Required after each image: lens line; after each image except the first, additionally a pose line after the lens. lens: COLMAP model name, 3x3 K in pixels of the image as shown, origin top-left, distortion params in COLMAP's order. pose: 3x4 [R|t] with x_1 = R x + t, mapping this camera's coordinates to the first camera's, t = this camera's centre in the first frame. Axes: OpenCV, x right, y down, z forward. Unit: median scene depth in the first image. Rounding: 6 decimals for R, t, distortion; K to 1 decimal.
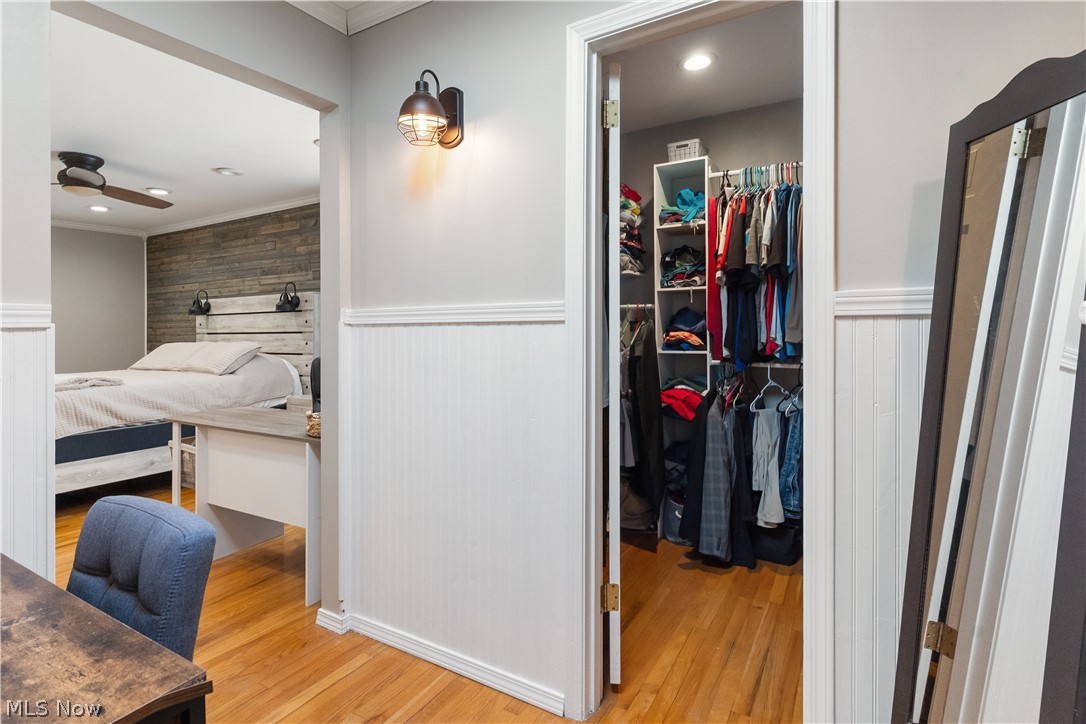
lens RADIAL K [[558.8, 0, 521.8], [0, 558.8, 329.3], [0, 0, 1]] dist [0.004875, -0.000505]
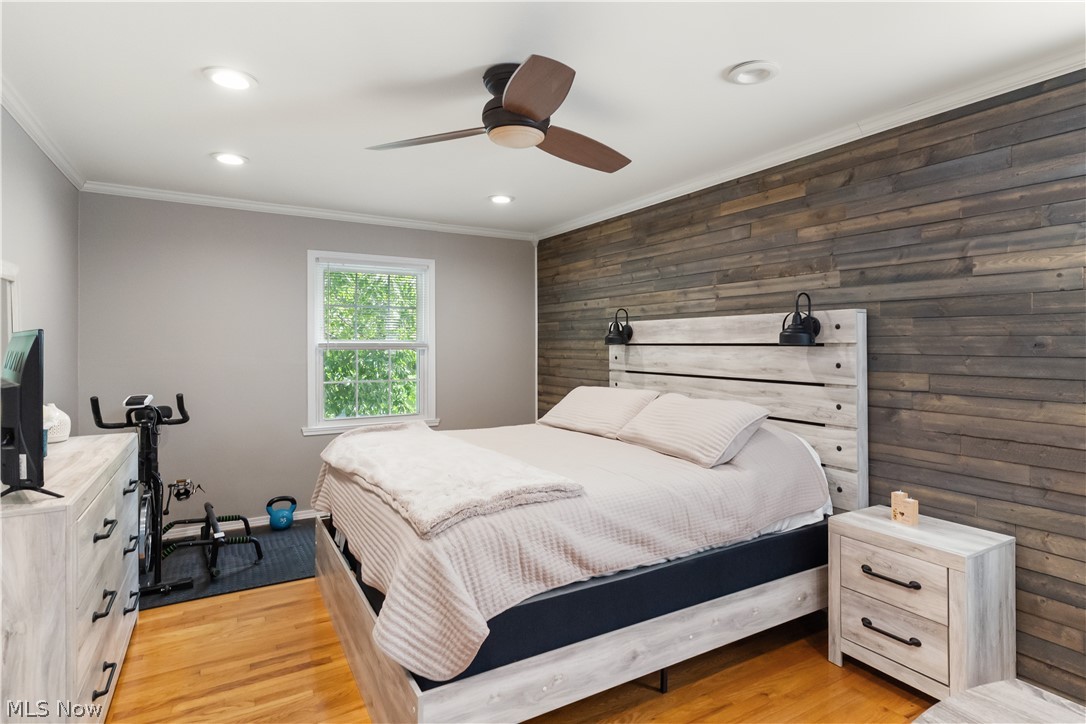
lens RADIAL K [[558.8, 0, 544.5], [0, 558.8, 360.9], [0, 0, 1]] dist [0.004875, -0.000505]
pose [[0.886045, 0.028548, -0.462720, -0.346695], [-0.012054, 0.999183, 0.038563, -0.031576], [0.463443, -0.028591, 0.885665, 0.358226]]
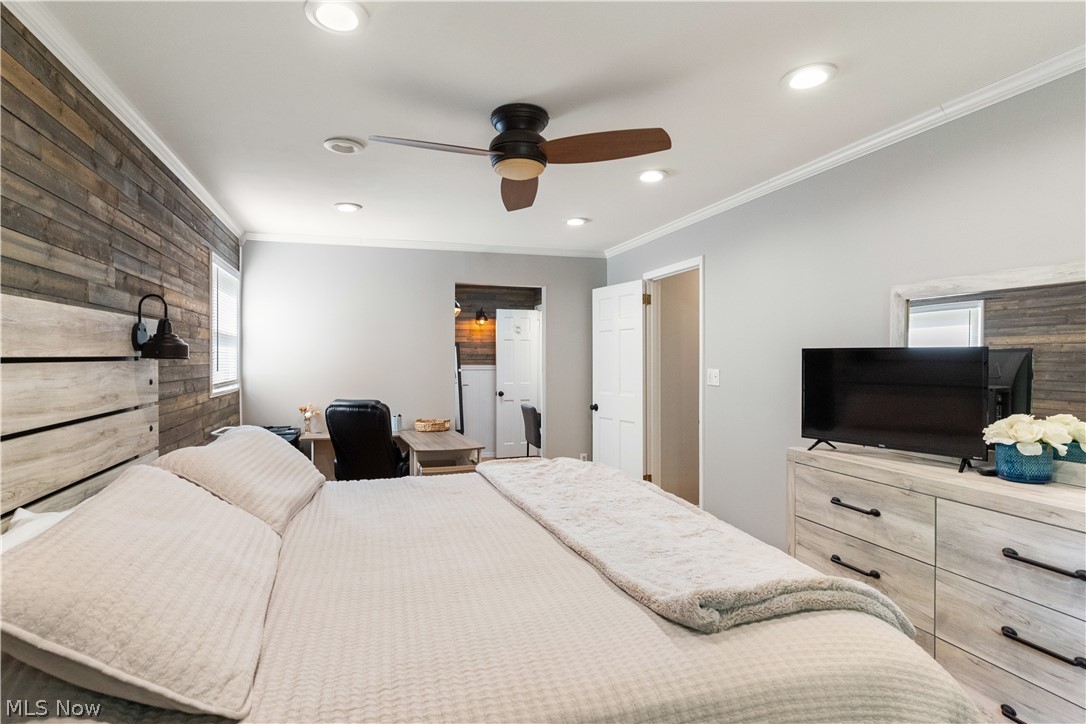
lens RADIAL K [[558.8, 0, 539.1], [0, 558.8, 363.7], [0, 0, 1]] dist [0.004875, -0.000505]
pose [[-0.773003, 0.002397, 0.634398, -0.831711], [0.003848, 0.999992, 0.000910, -0.025520], [-0.634391, 0.003145, -0.773006, 1.024984]]
